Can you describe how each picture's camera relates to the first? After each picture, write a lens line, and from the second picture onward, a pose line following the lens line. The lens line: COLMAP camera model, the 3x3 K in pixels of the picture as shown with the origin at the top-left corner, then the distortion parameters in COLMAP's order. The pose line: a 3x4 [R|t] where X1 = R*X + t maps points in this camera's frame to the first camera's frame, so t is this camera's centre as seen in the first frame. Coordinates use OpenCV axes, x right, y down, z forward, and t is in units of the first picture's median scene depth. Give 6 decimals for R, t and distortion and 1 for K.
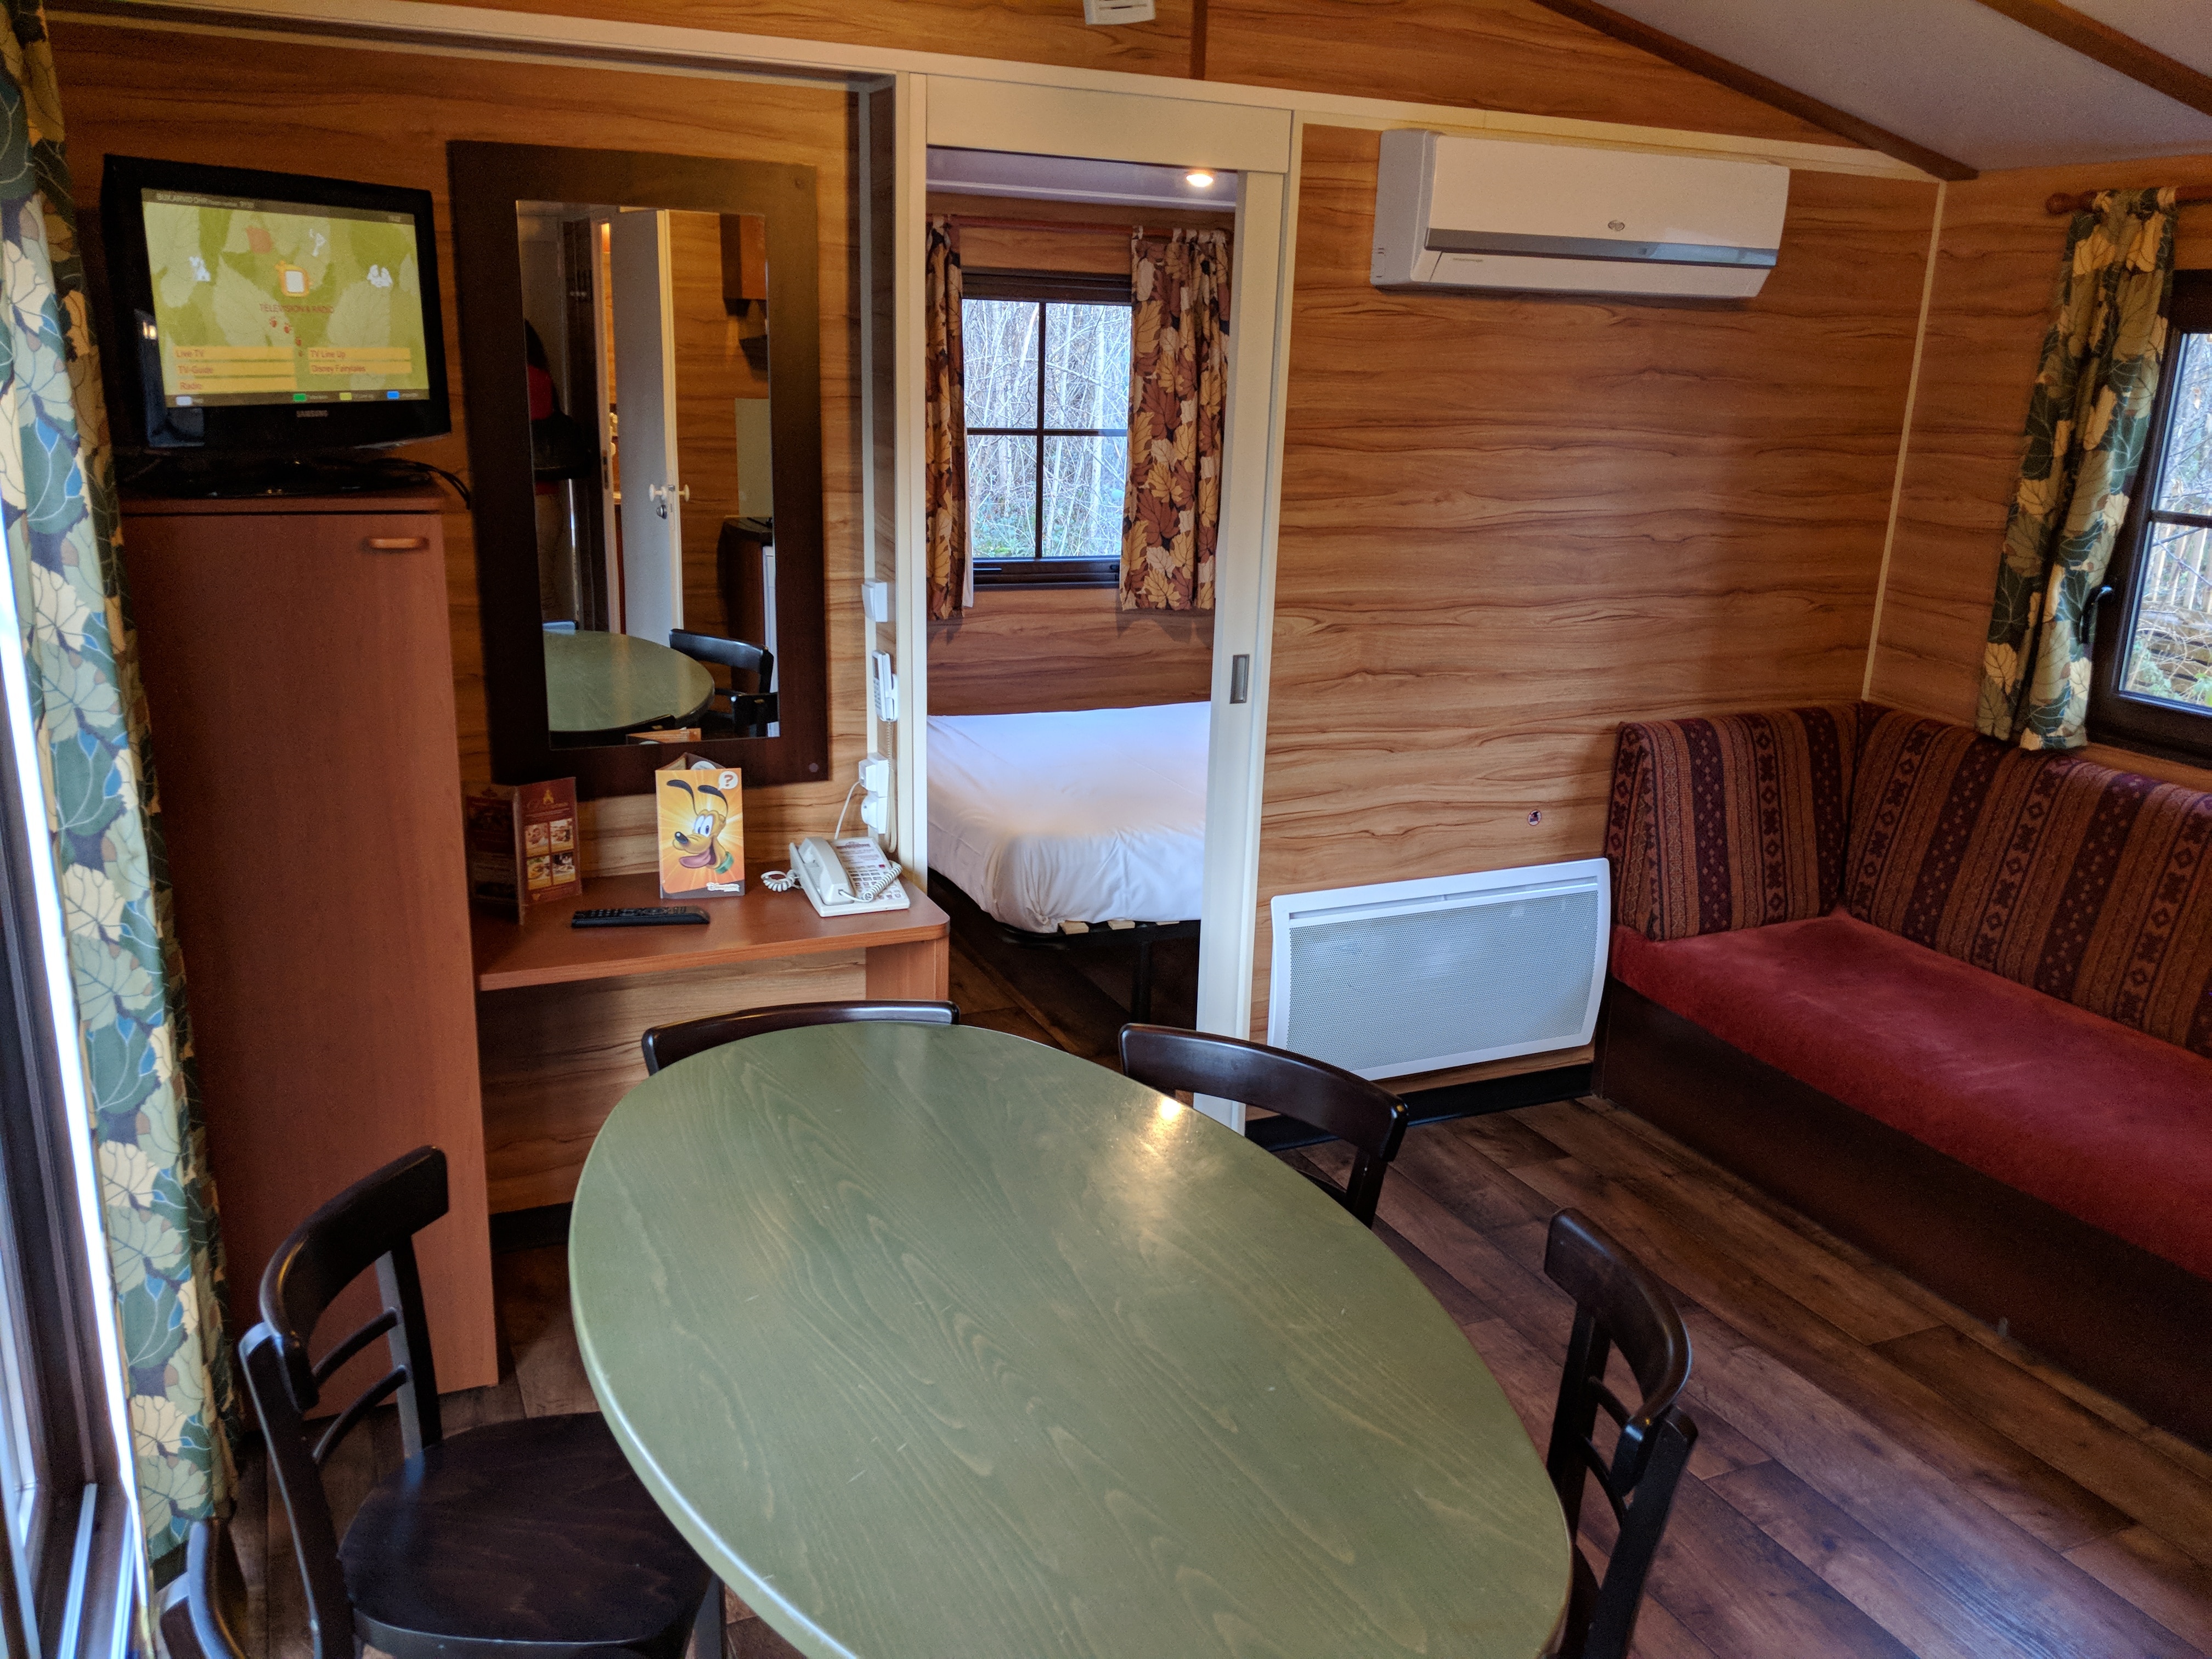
lens RADIAL K [[1736.0, 0, 1101.1], [0, 1736.0, 829.2], [0, 0, 1]] dist [0.044840, -0.050749]
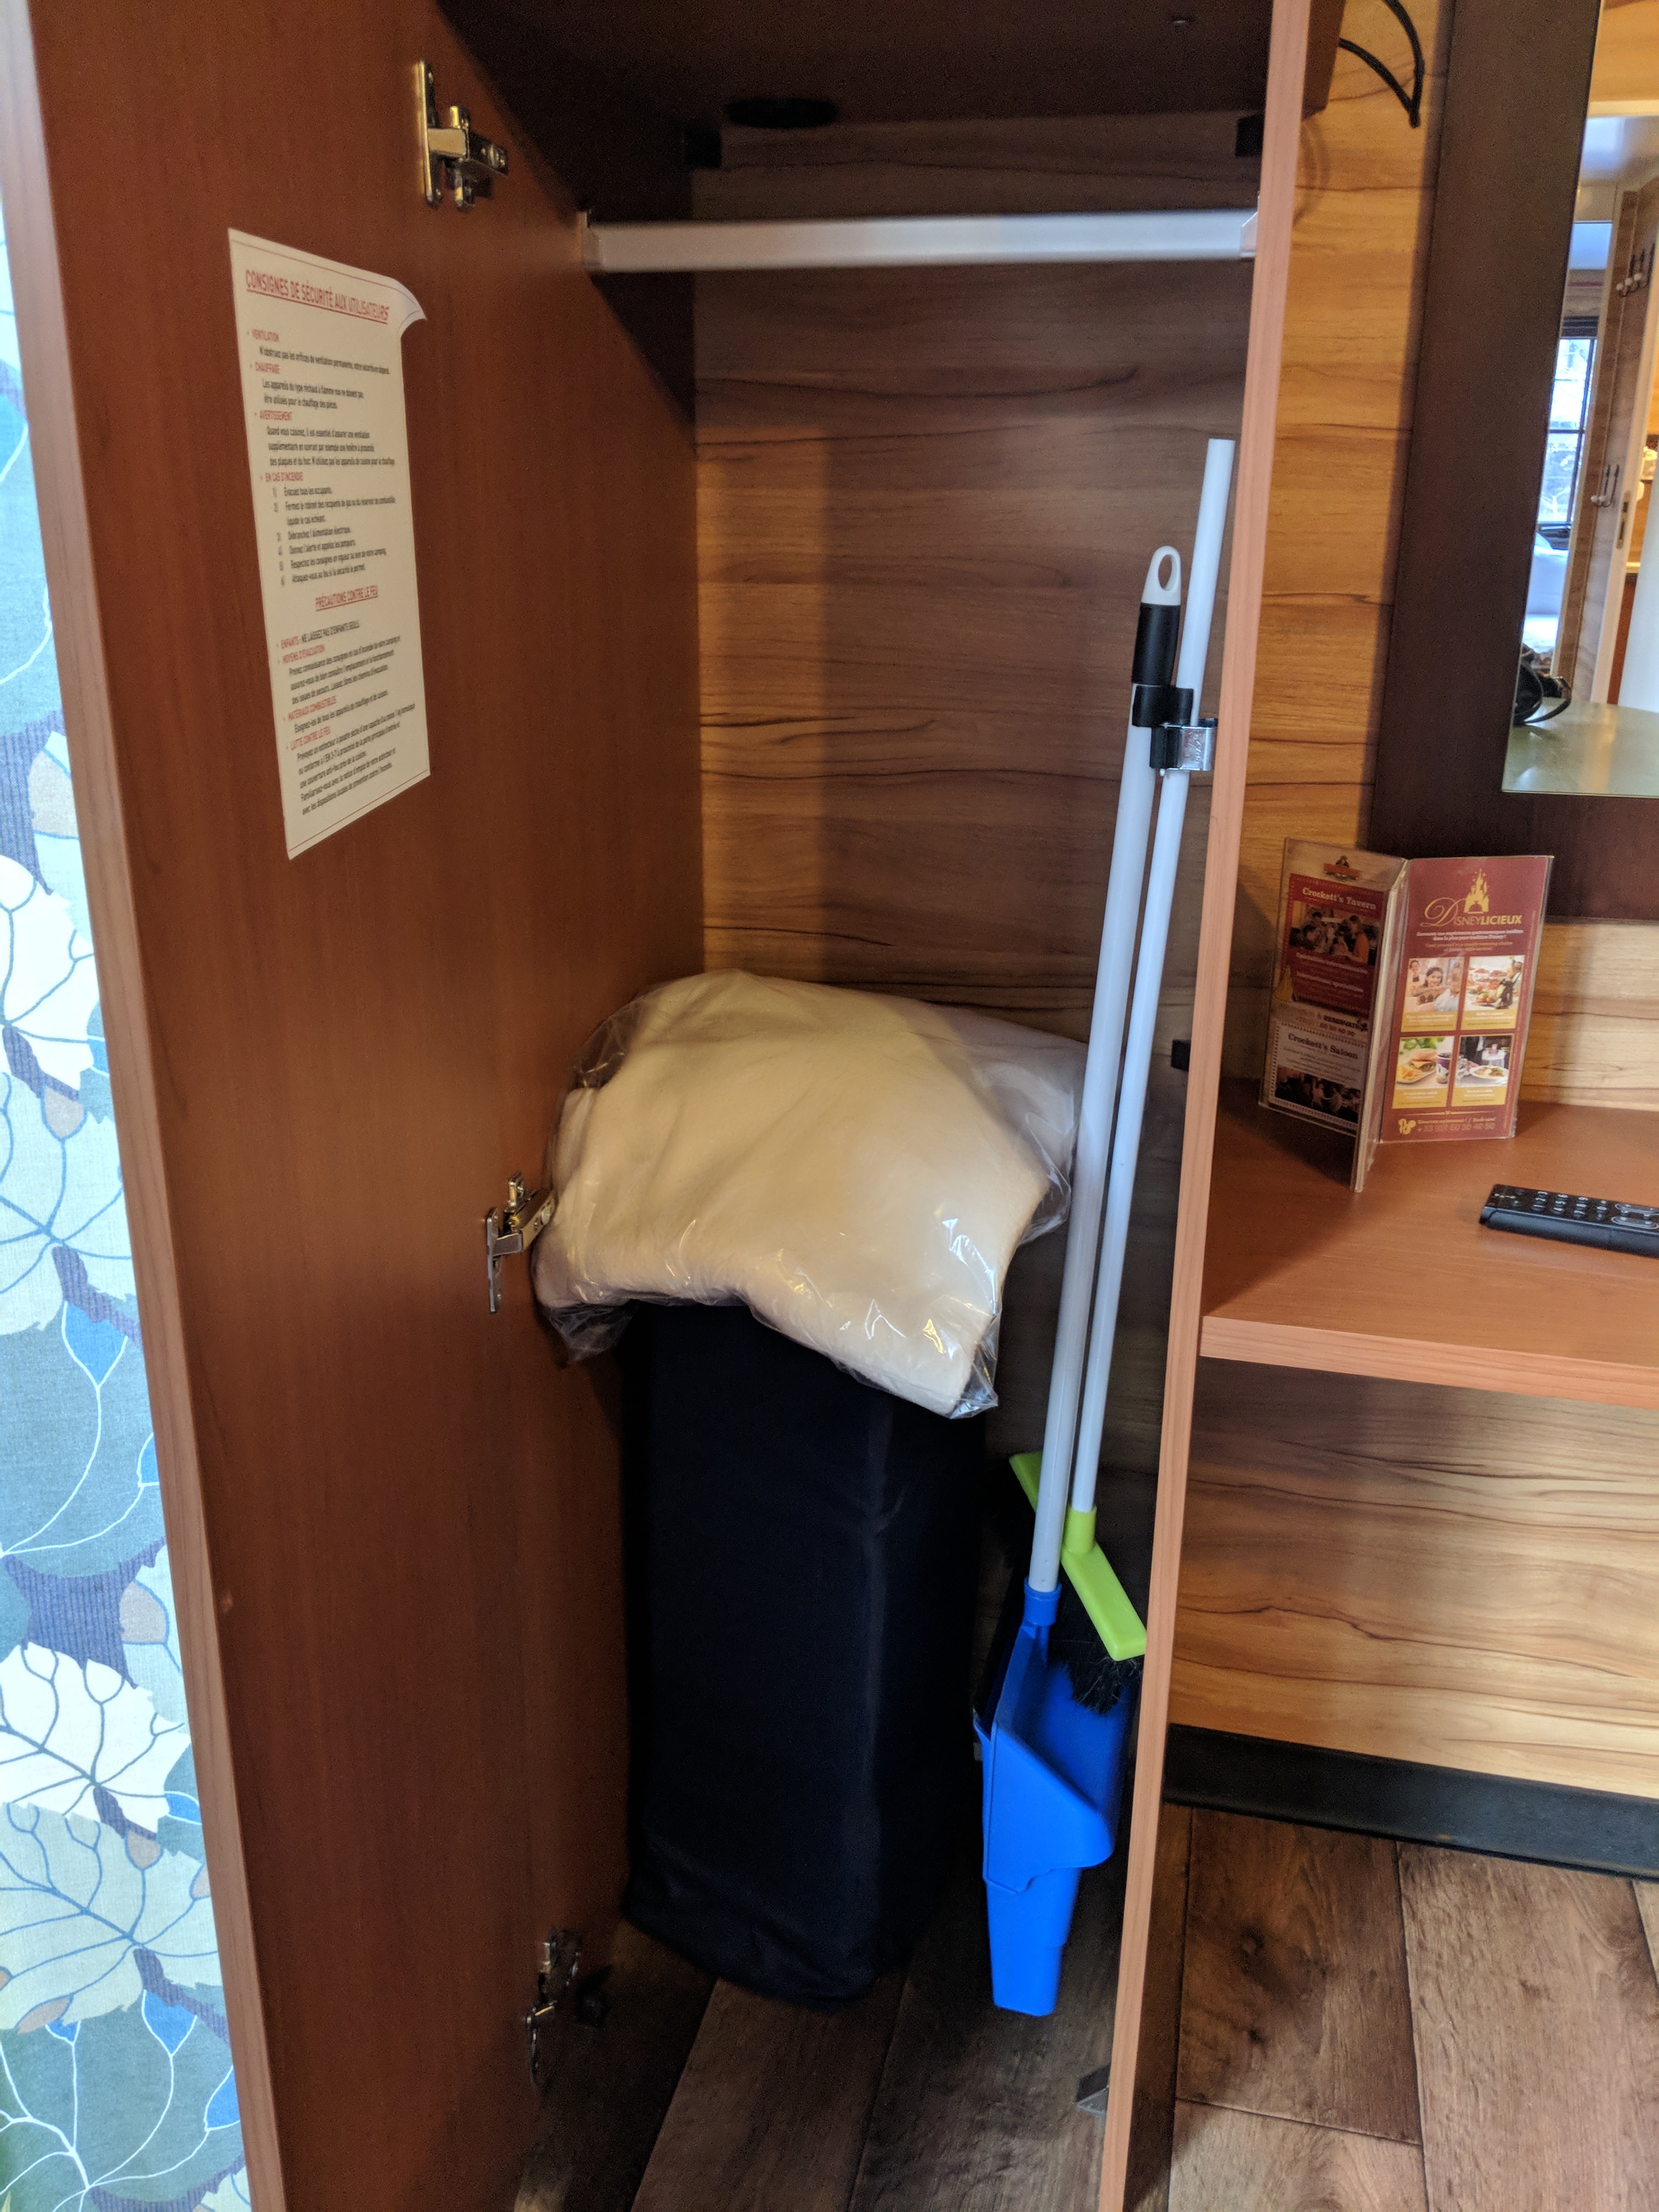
lens RADIAL K [[1736.0, 0, 814.7], [0, 1736.0, 1101.4], [0, 0, 1]] dist [0.044840, -0.050749]
pose [[0.783934, 0.179232, -0.594410, -0.107472], [-0.151067, 0.983715, 0.097386, 0.007511], [0.602184, 0.013452, 0.798244, 0.332850]]
